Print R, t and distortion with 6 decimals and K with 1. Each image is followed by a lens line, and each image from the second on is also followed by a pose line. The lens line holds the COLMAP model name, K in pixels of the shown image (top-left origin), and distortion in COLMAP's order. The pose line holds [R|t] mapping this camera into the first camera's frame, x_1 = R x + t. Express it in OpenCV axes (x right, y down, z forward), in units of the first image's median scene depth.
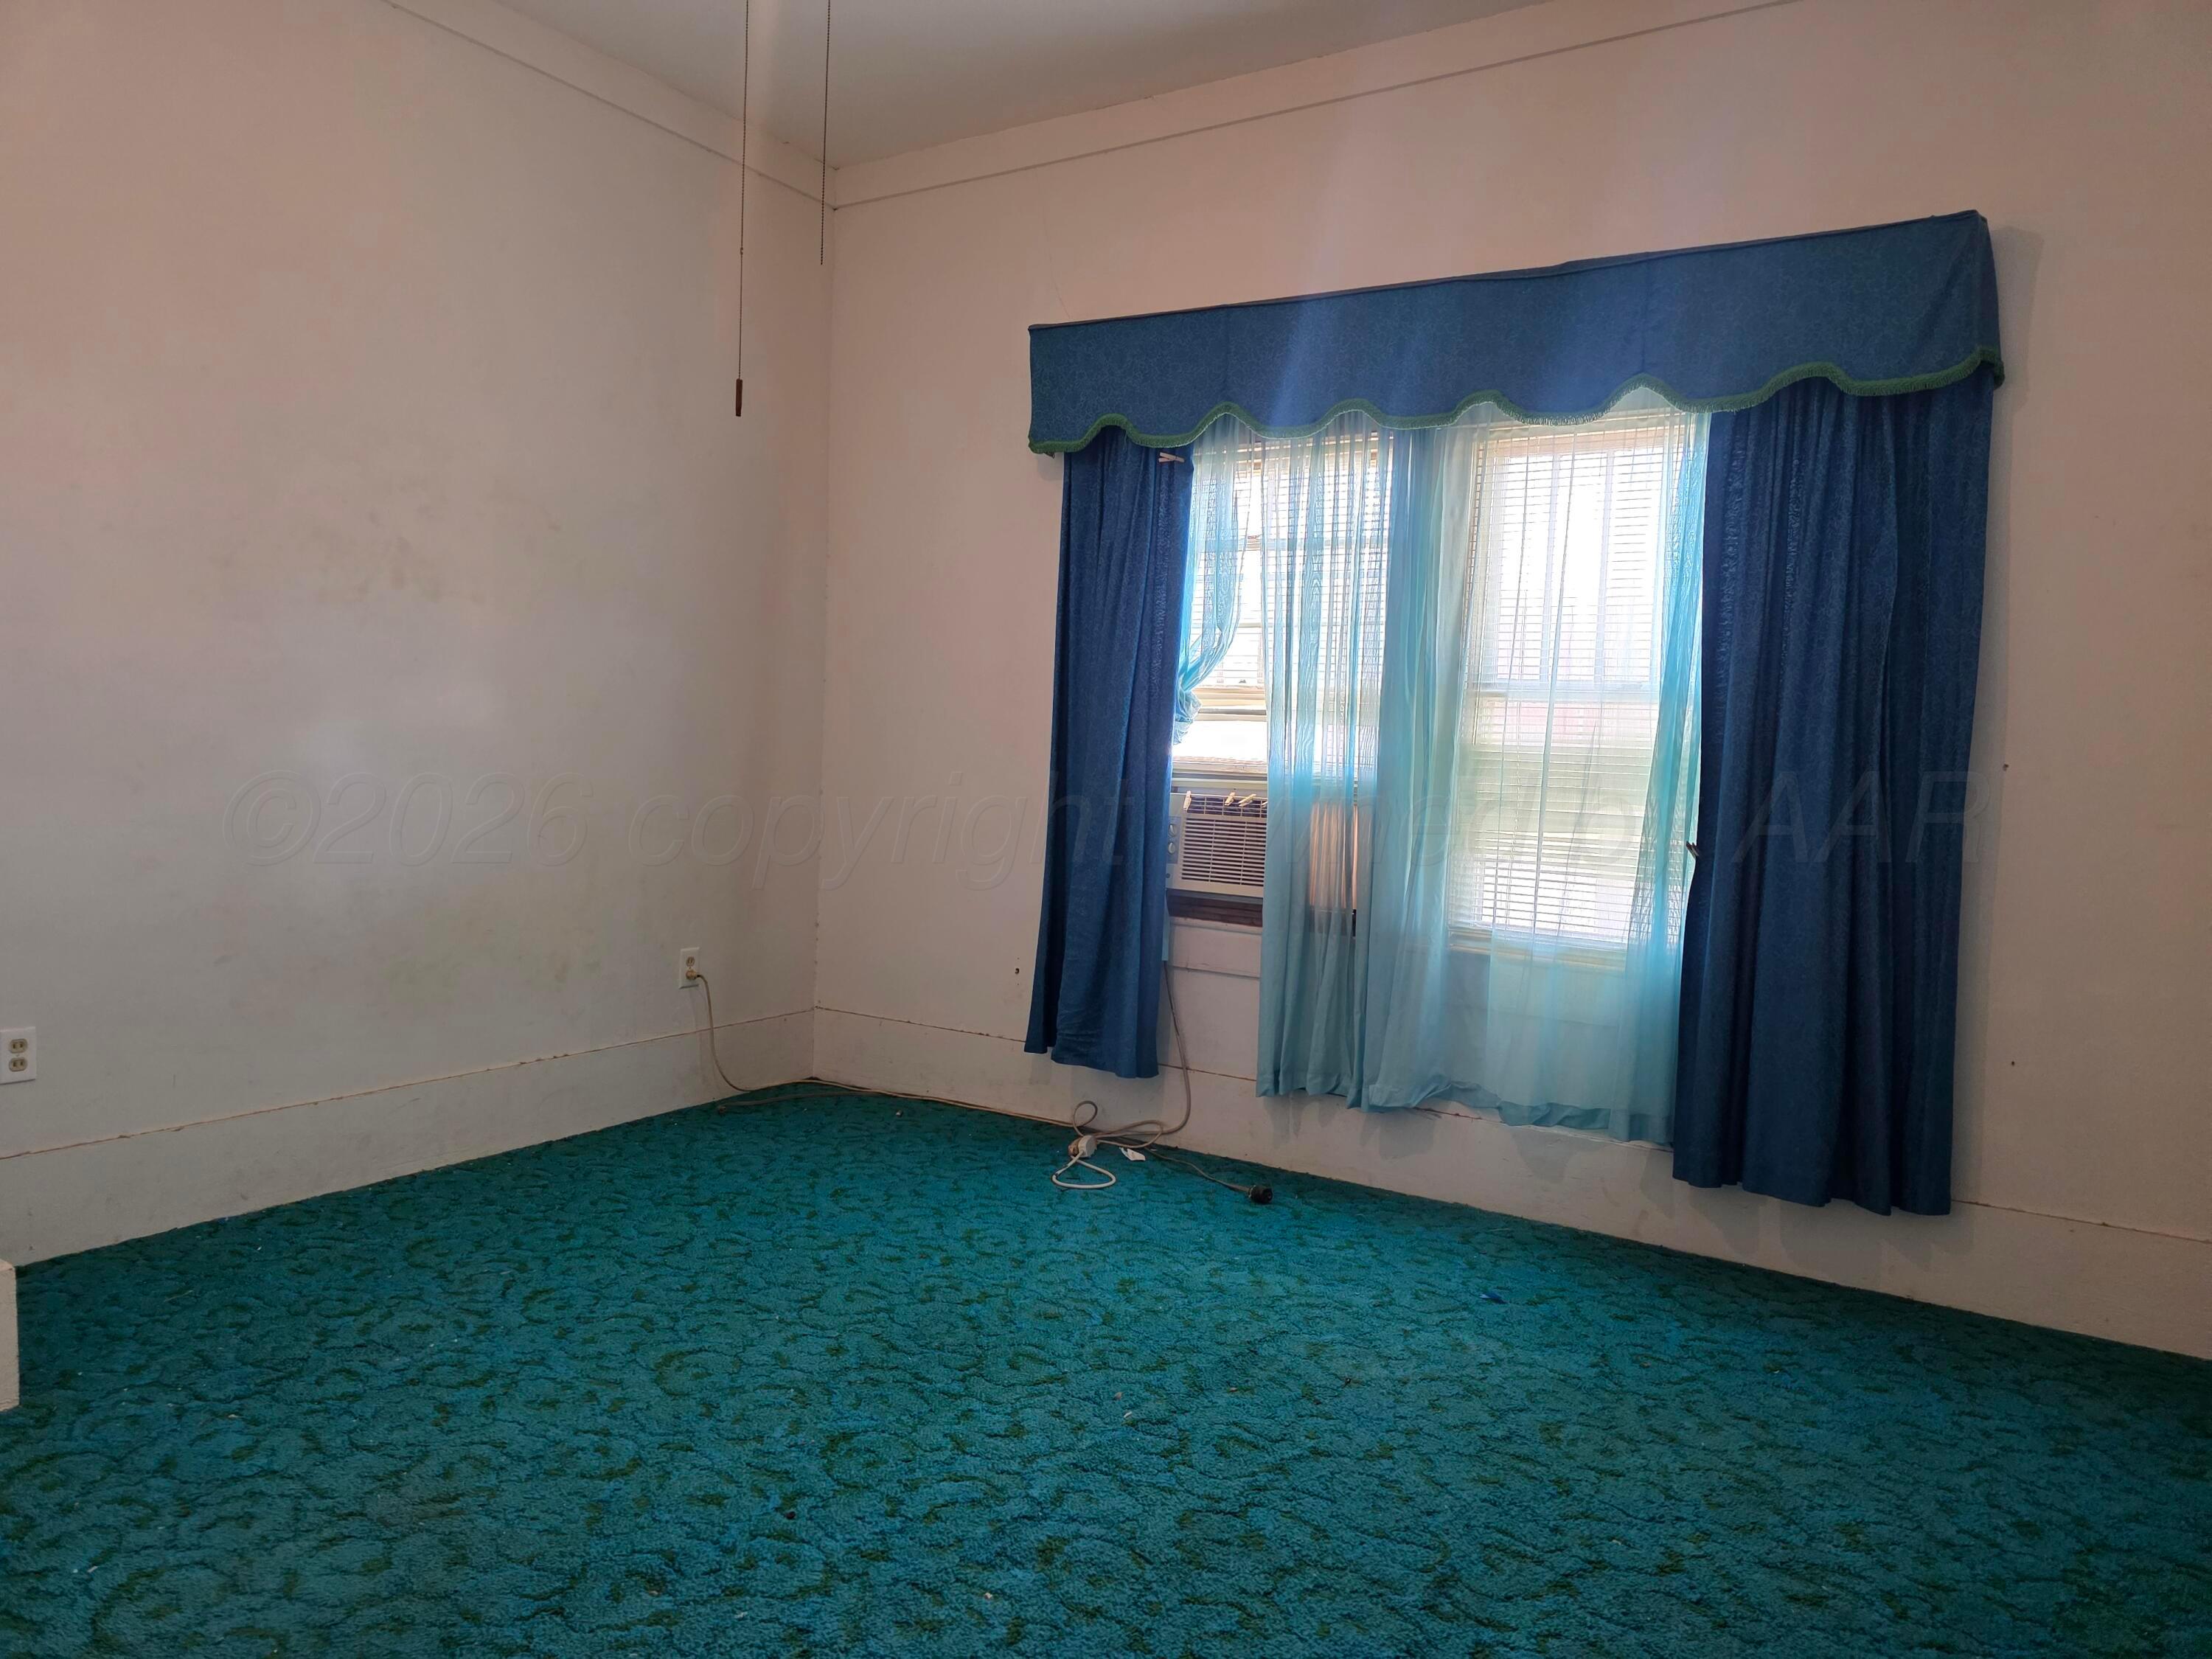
lens RADIAL K [[1489.7, 0, 1105.7], [0, 1489.7, 835.7], [0, 0, 1]] dist [0.072727, -0.069693]
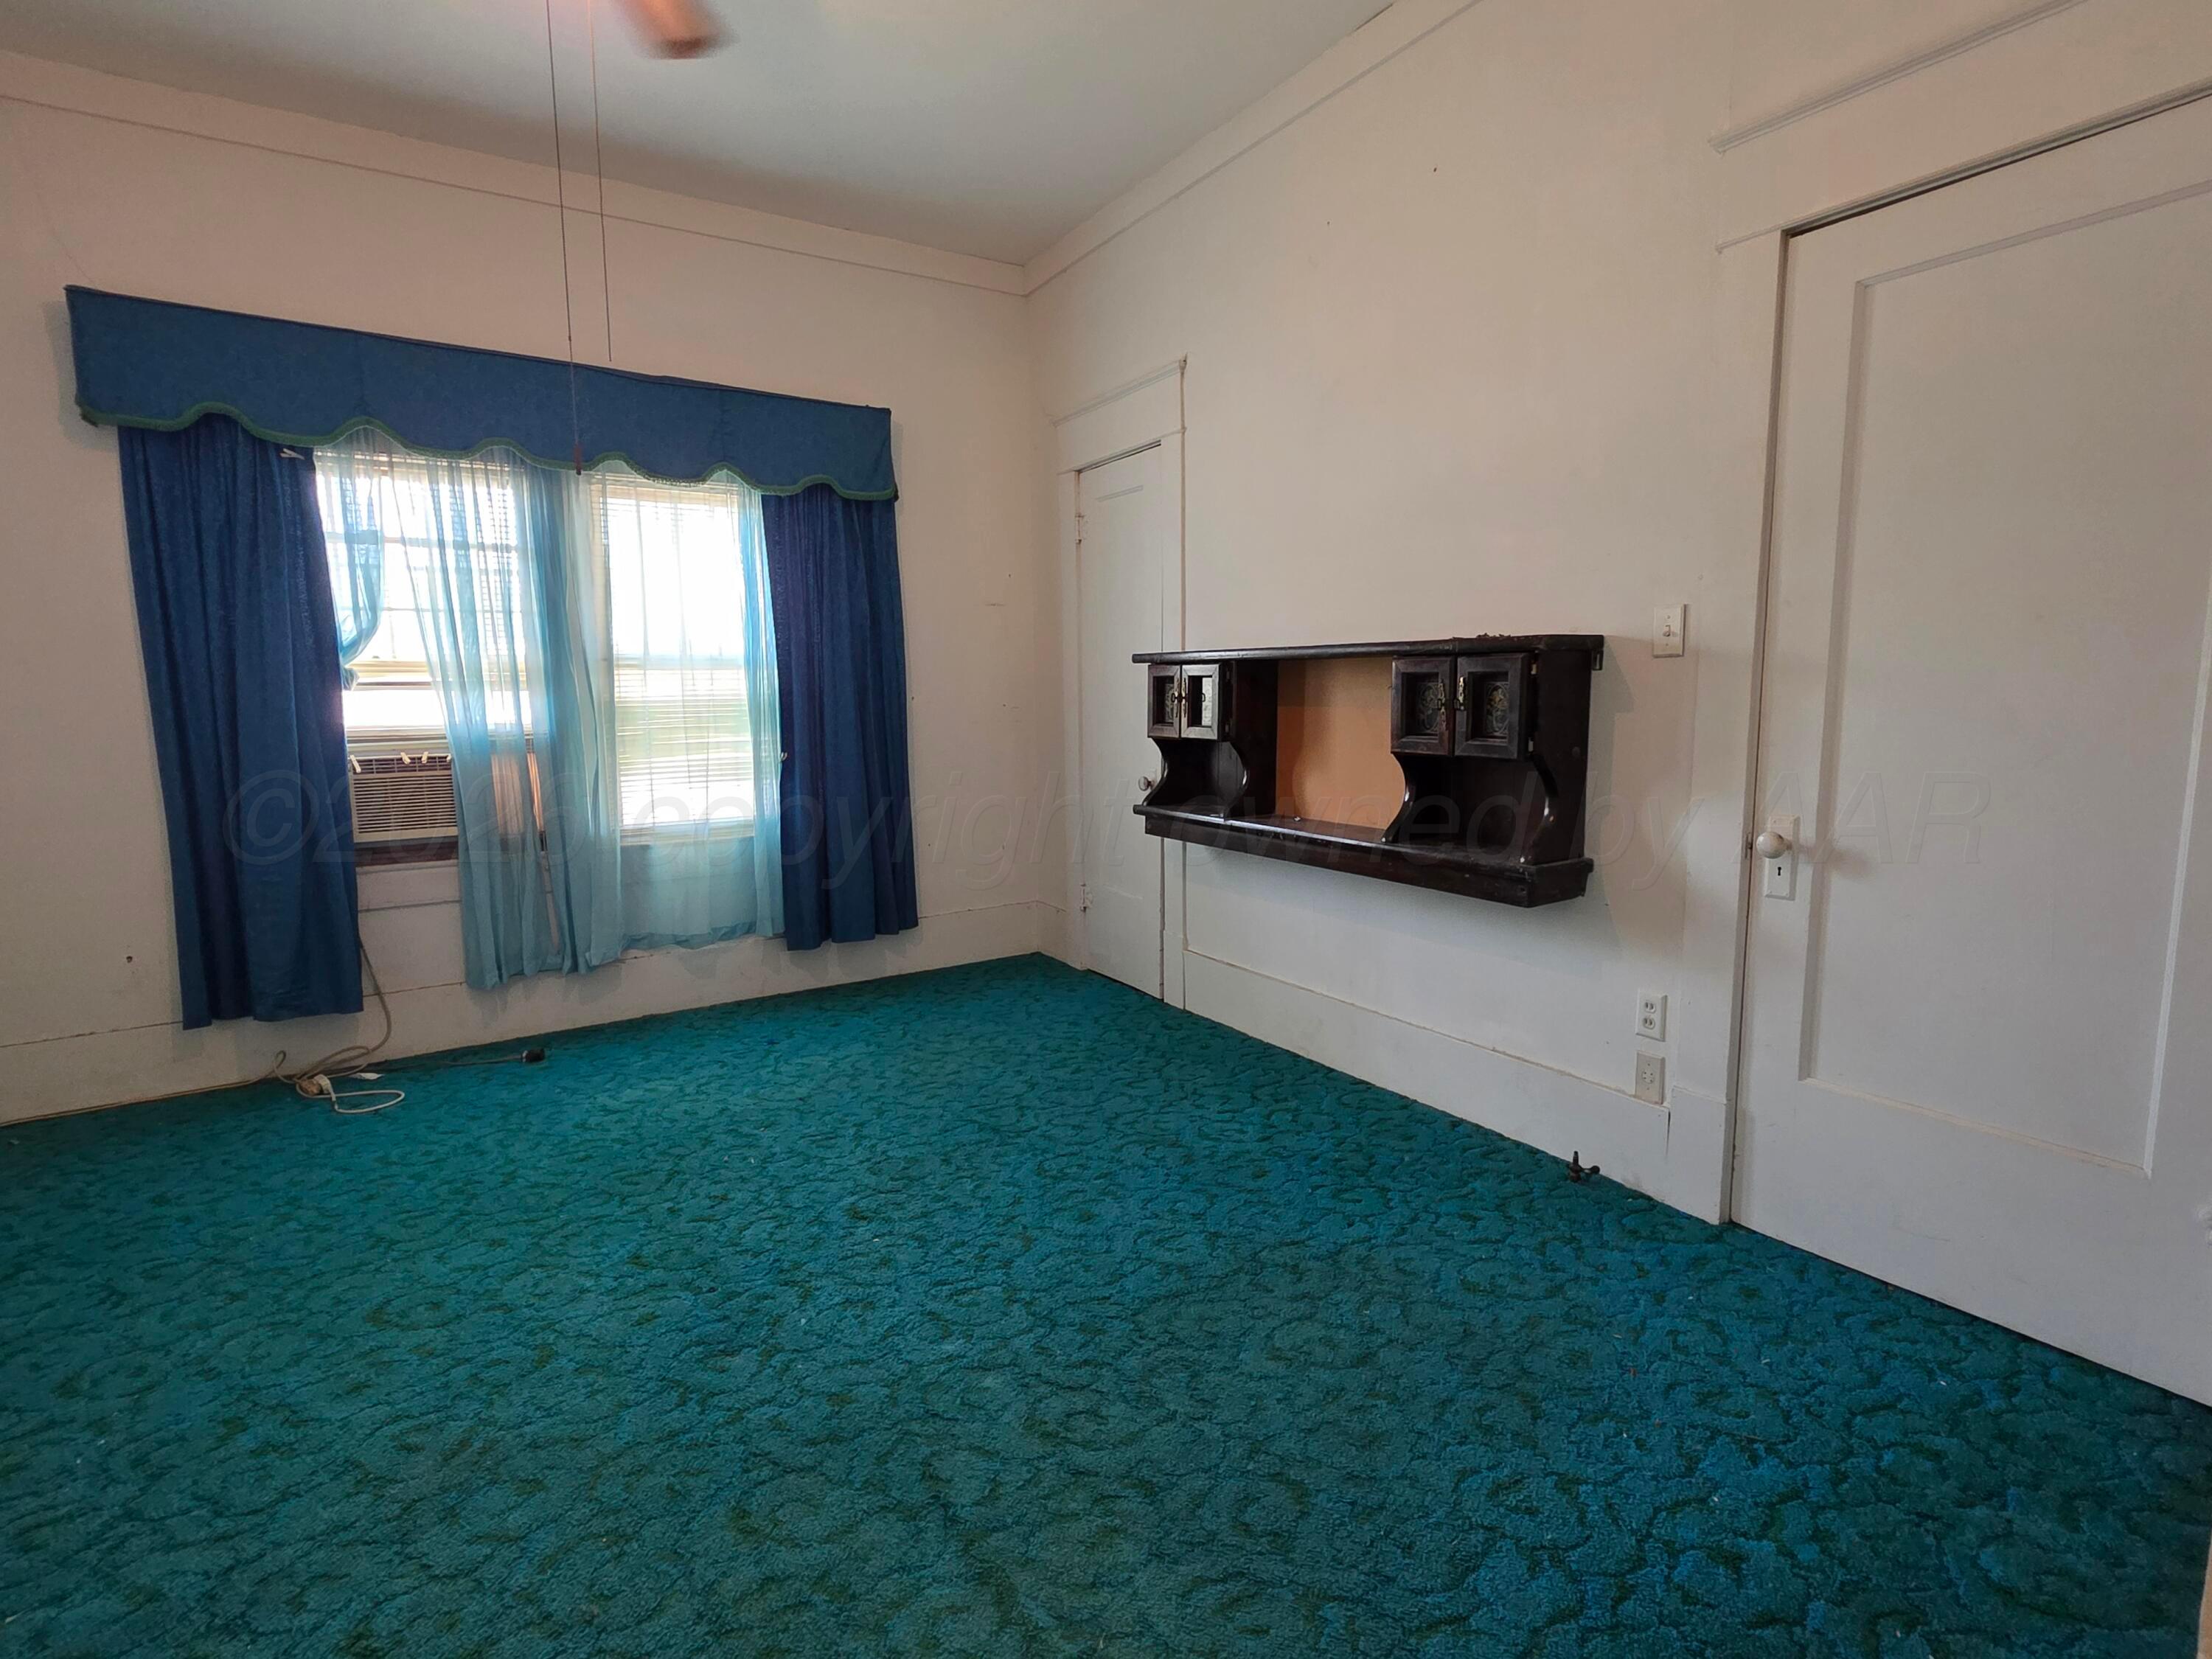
lens RADIAL K [[1102.3, 0, 1106.0], [0, 1102.3, 829.5], [0, 0, 1]] dist [-0.001997, -0.000252]
pose [[0.419392, -0.162217, 0.893194, -0.545856], [0.089472, 0.986501, 0.137153, -0.044617], [-0.903385, 0.022395, 0.428245, 0.141253]]
